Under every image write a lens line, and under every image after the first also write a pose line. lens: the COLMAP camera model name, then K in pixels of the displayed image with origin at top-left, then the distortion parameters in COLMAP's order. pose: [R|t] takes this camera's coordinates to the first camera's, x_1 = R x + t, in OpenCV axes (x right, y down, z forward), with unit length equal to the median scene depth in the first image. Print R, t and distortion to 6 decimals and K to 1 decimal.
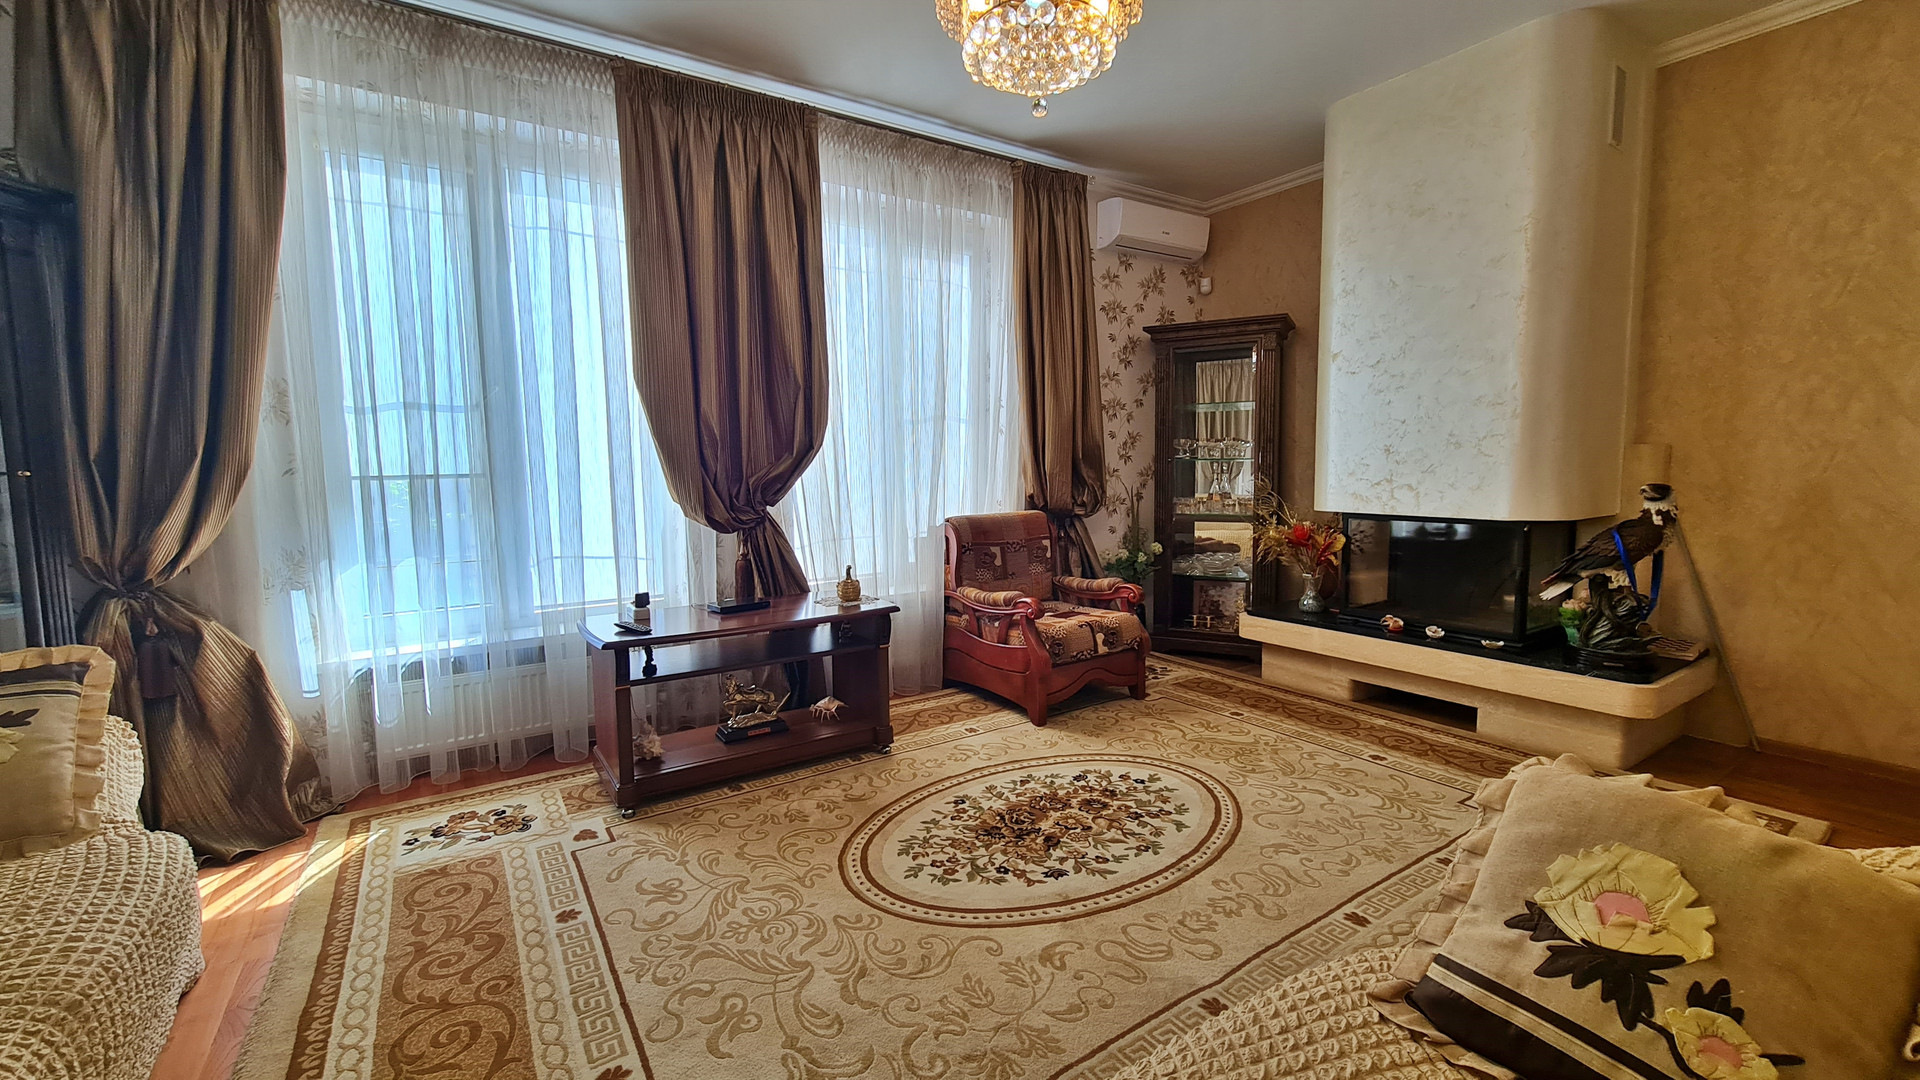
lens RADIAL K [[790.9, 0, 960.0], [0, 790.9, 540.0], [0, 0, 1]] dist [0.001621, 0.000306]
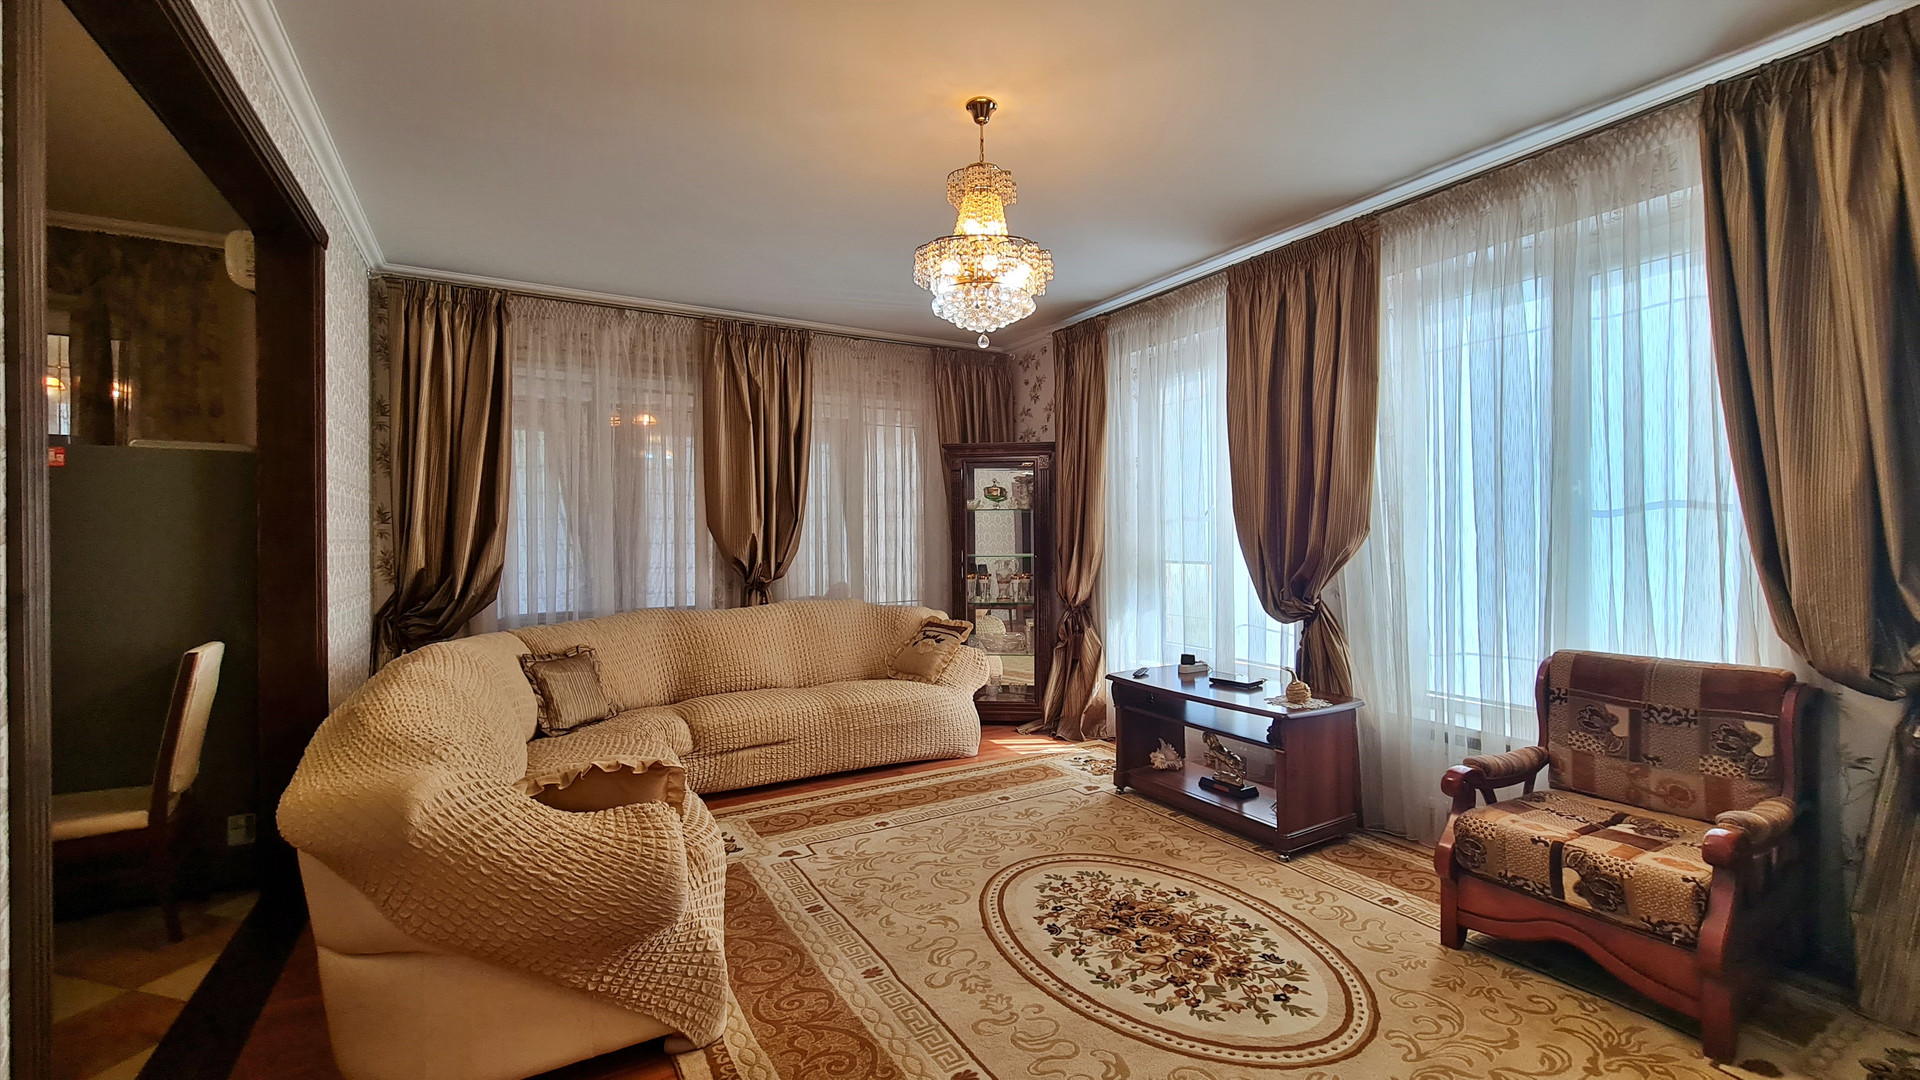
lens RADIAL K [[760.5, 0, 960.0], [0, 760.5, 540.0], [0, 0, 1]] dist [-0.000013, 0.000002]
pose [[-0.050087, 0.020260, -0.998539, 1.064360], [-0.086673, 0.995934, 0.024555, -0.147139], [0.994977, 0.087776, -0.048127, 0.737032]]
